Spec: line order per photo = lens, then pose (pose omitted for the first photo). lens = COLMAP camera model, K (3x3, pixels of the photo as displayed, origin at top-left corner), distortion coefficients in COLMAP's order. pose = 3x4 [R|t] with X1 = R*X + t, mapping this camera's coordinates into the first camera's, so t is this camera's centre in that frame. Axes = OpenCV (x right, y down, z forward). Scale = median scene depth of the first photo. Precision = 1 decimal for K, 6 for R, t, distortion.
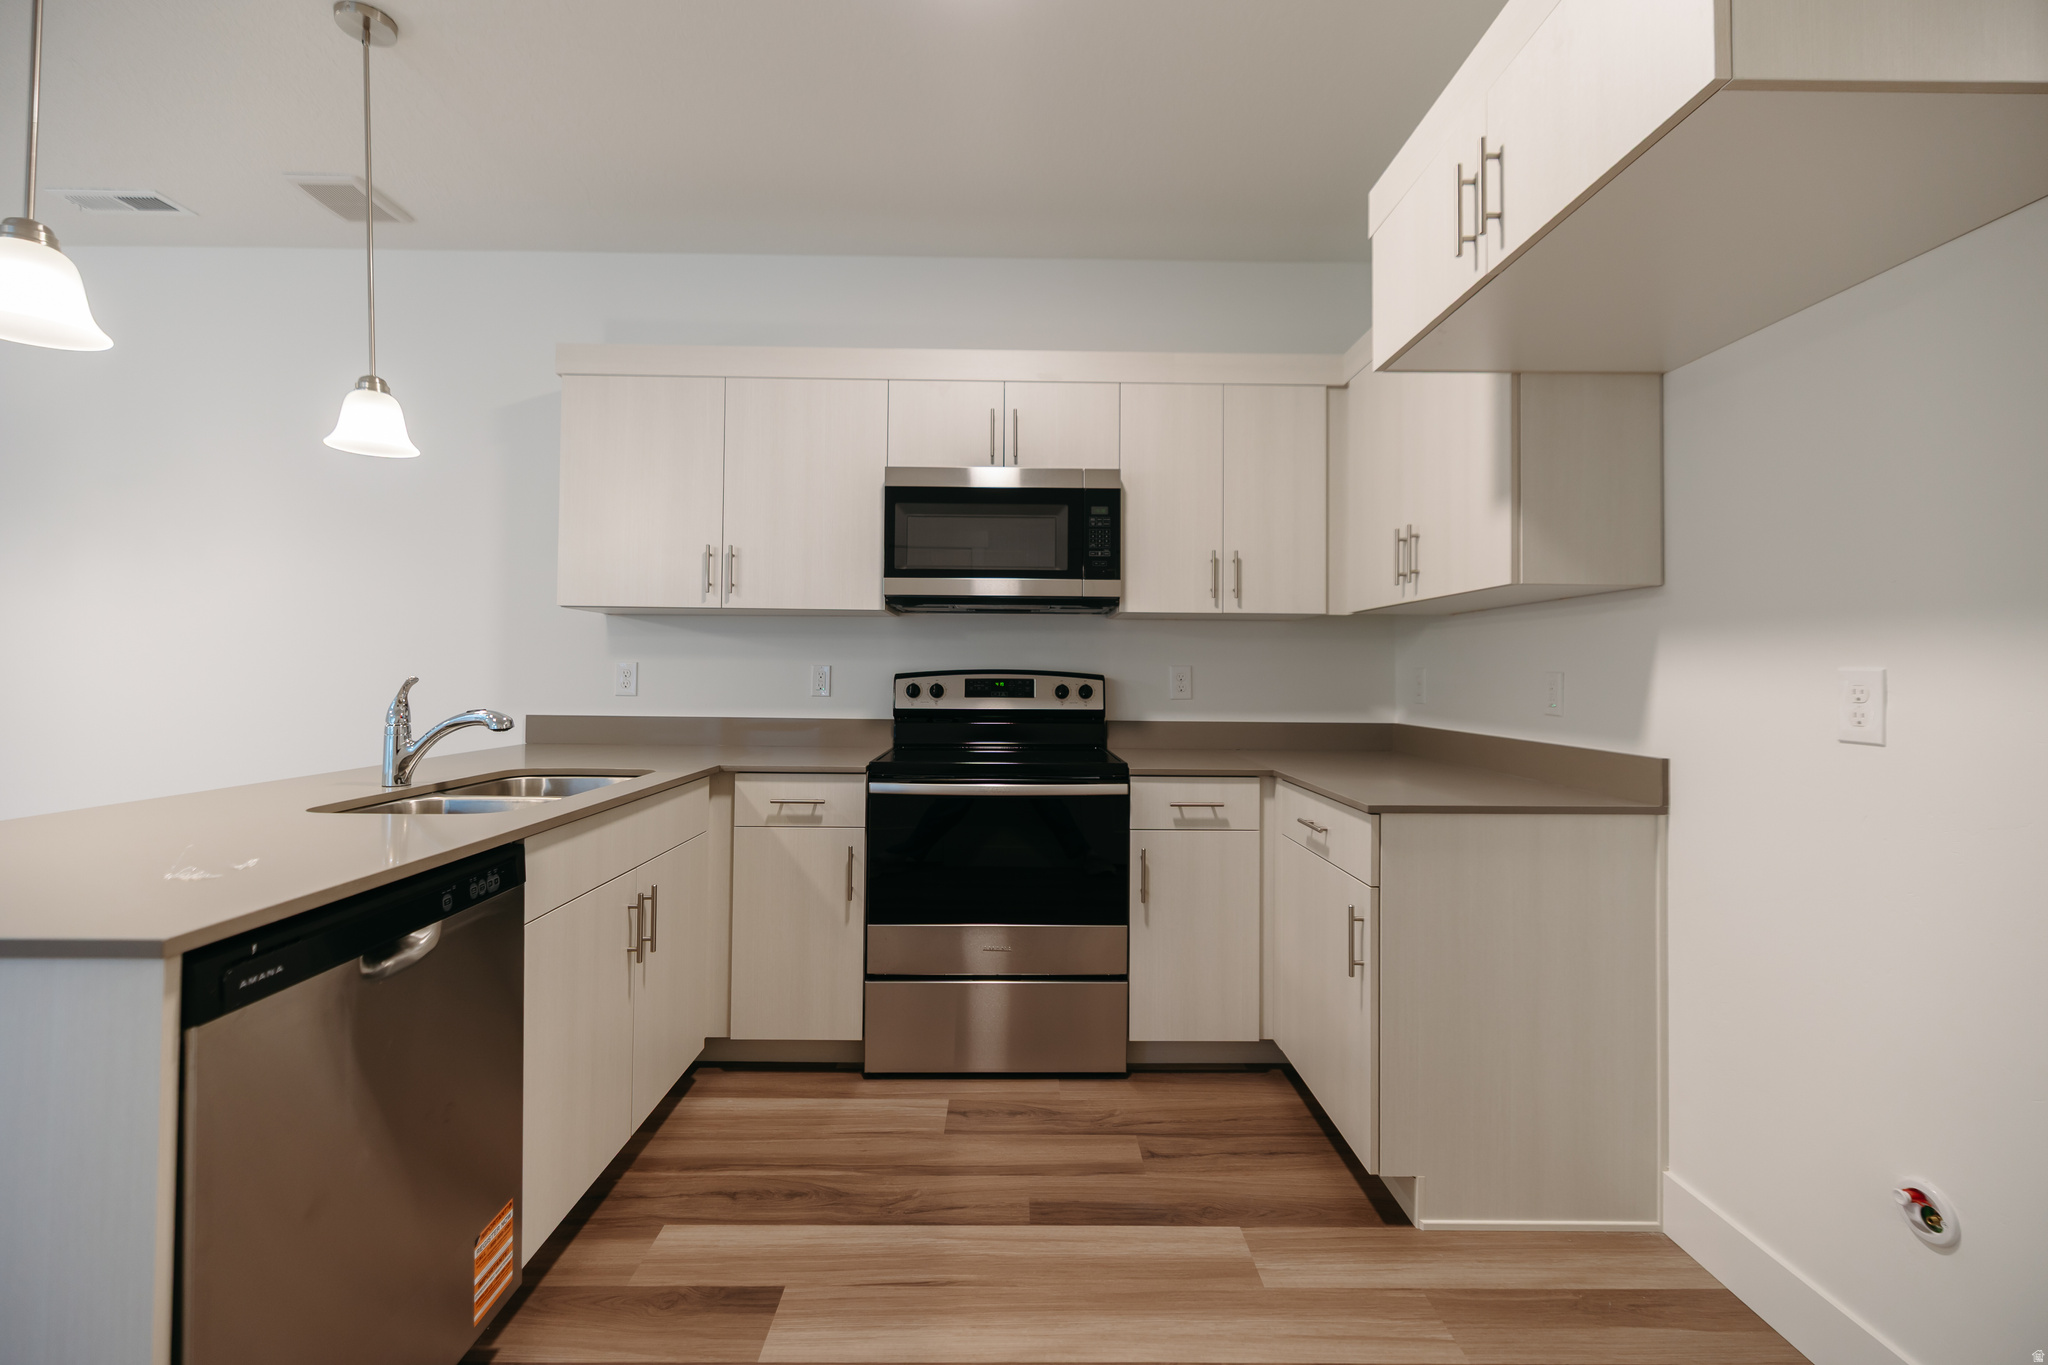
lens RADIAL K [[865.8, 0, 1022.5], [0, 865.8, 661.7], [0, 0, 1]] dist [0.002152, -0.000007]
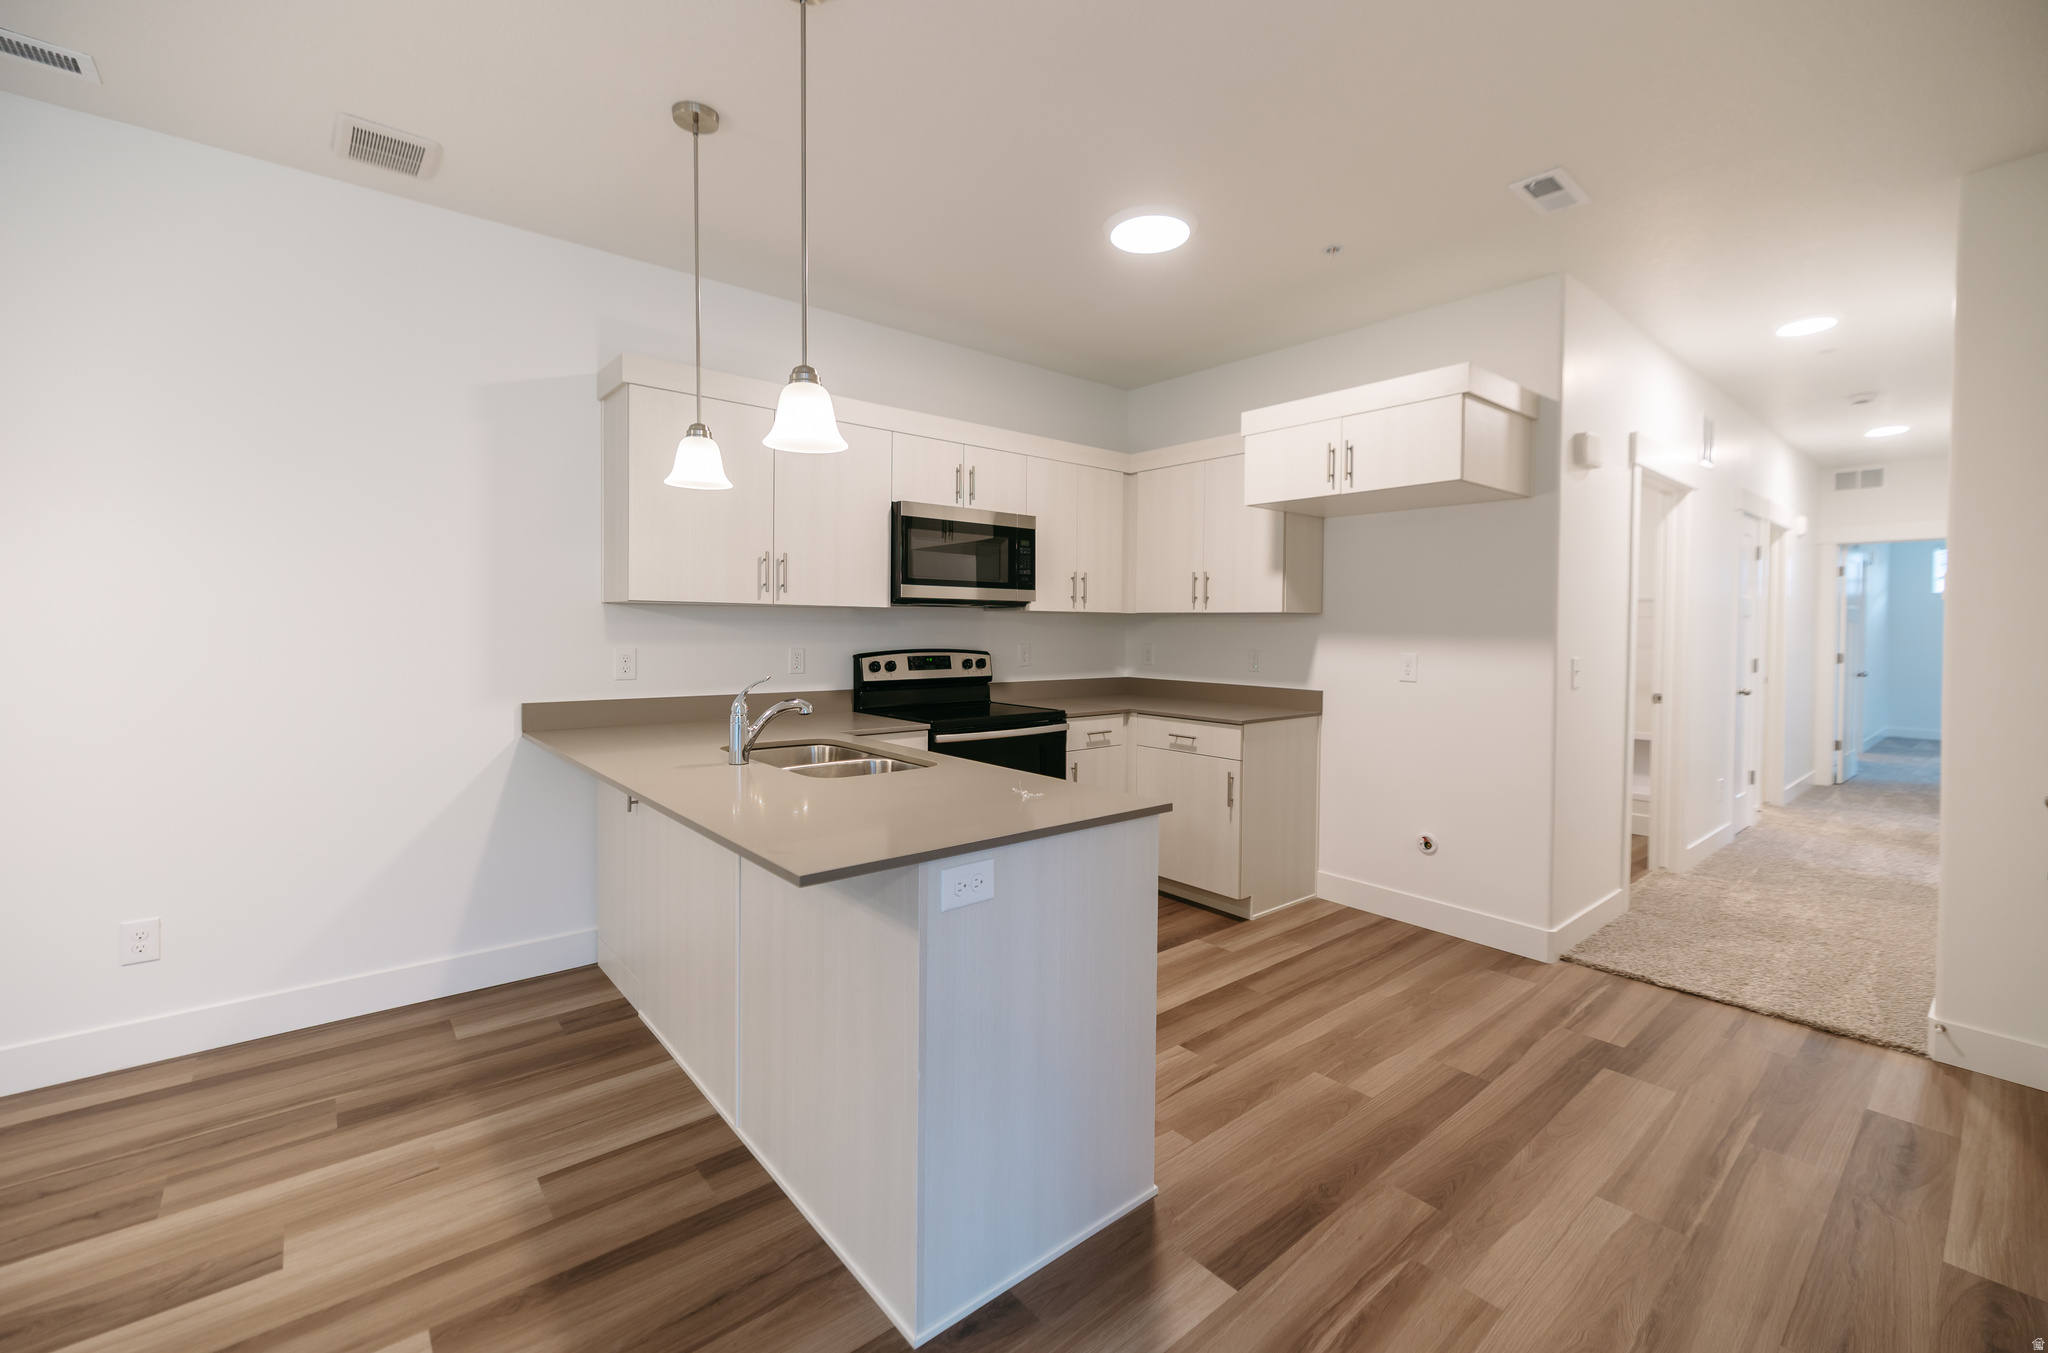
lens RADIAL K [[871.7, 0, 1038.8], [0, 871.7, 650.7], [0, 0, 1]] dist [-0.002960, -0.000148]
pose [[0.763760, -0.020067, 0.645189, -0.850814], [-0.011996, 0.998903, 0.045269, -0.057162], [-0.645389, -0.042314, 0.762681, -0.163444]]
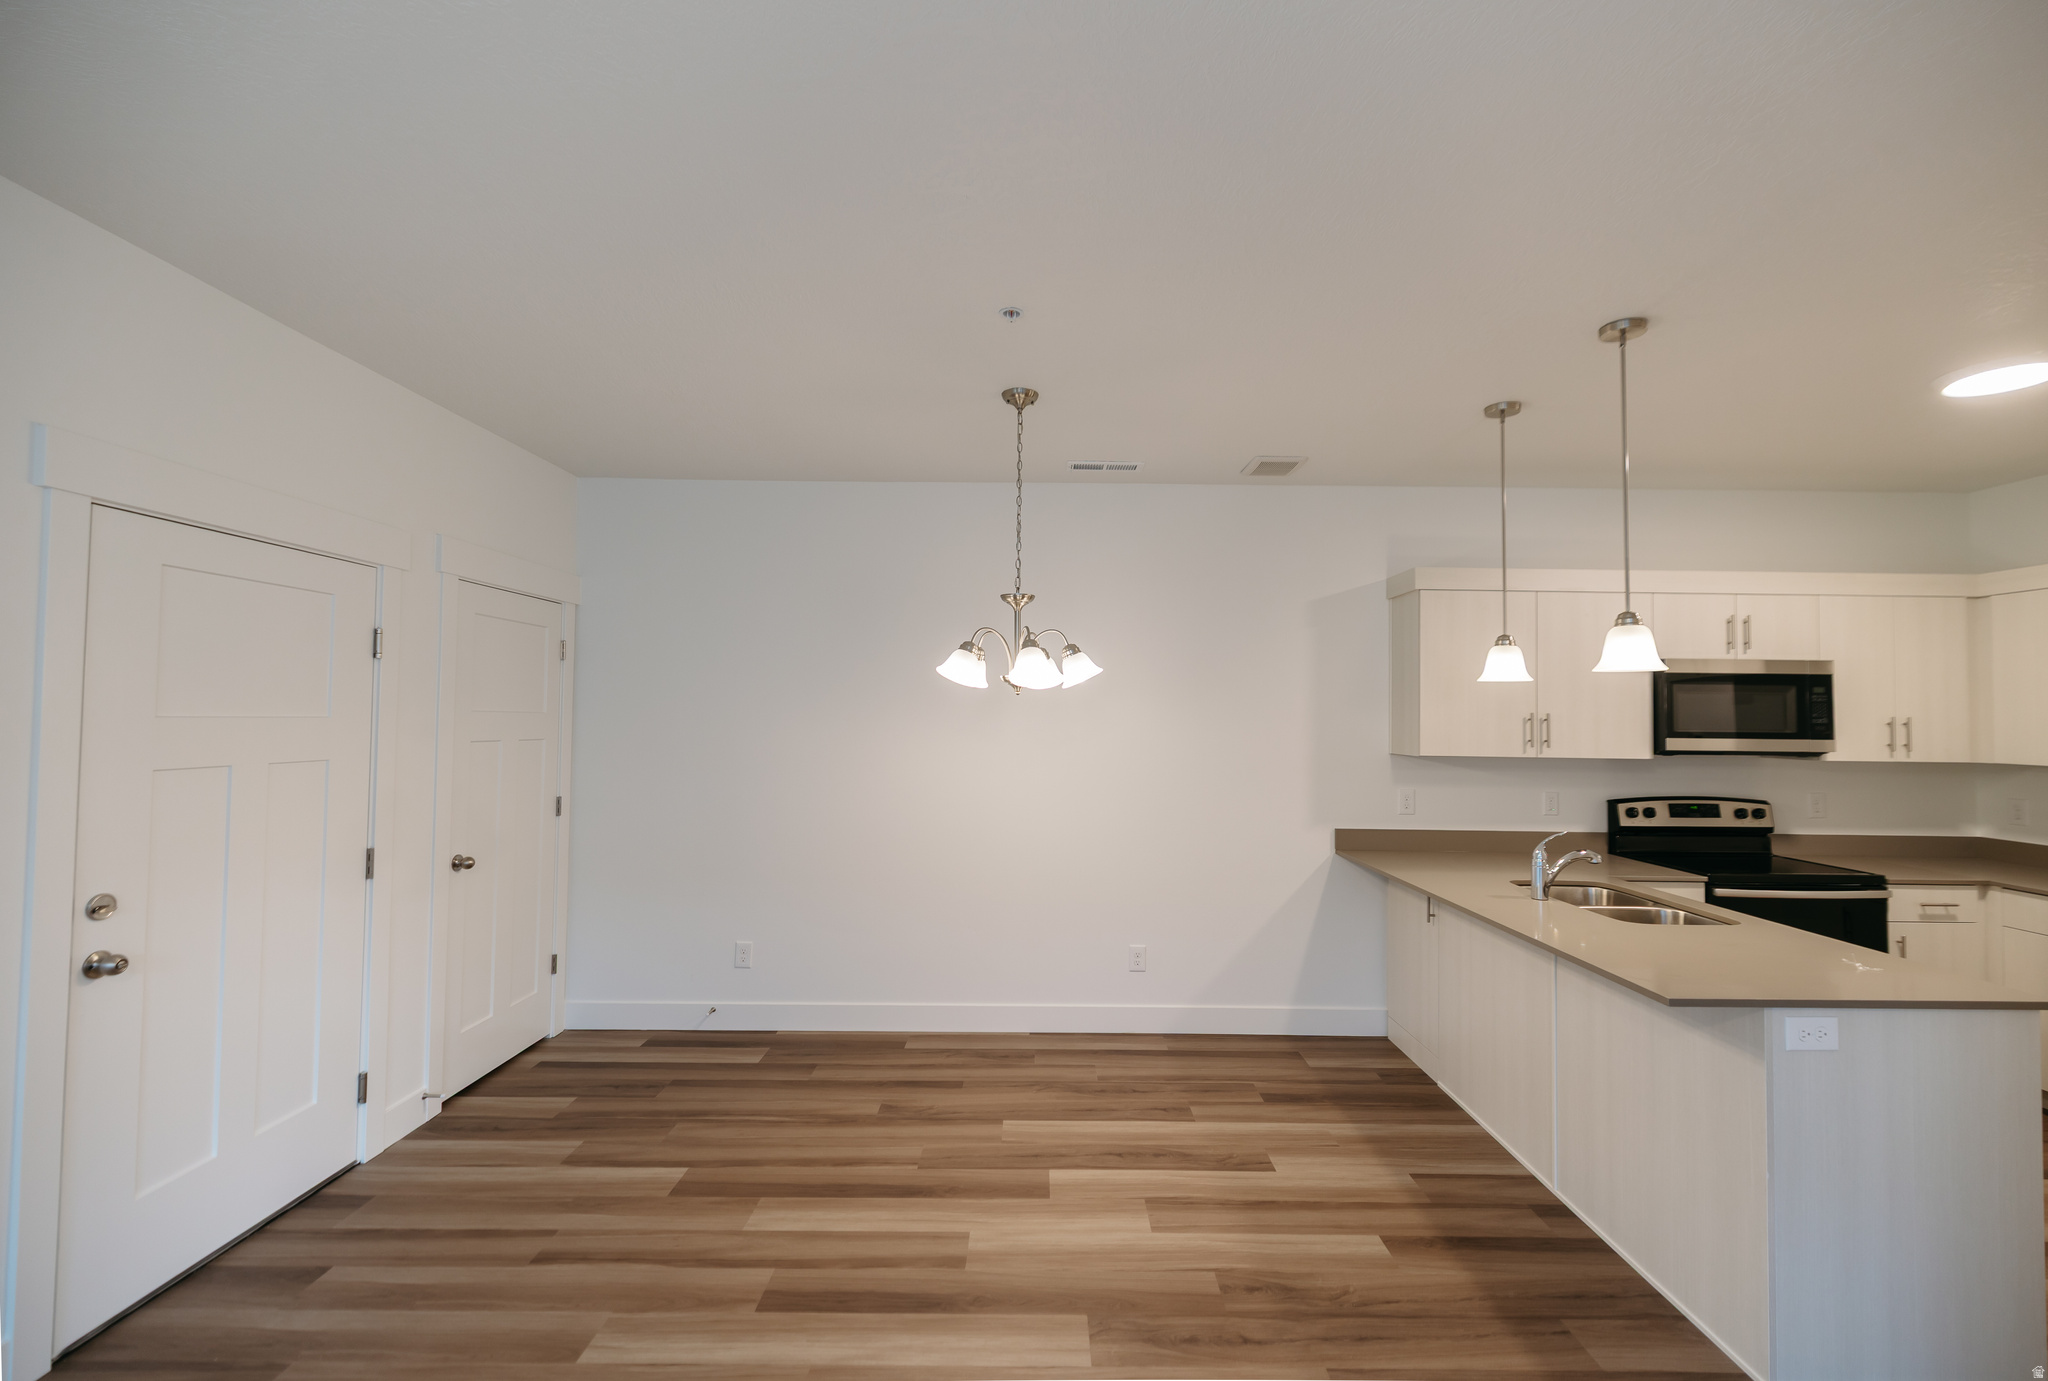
lens RADIAL K [[891.2, 0, 1024.0], [0, 891.2, 690.5], [0, 0, 1]] dist [0.002454, -0.000193]
pose [[0.999937, 0.002151, -0.011006, -1.164372], [-0.002309, 0.999895, -0.014321, -0.148386], [0.010974, 0.014345, 0.999837, -0.452038]]
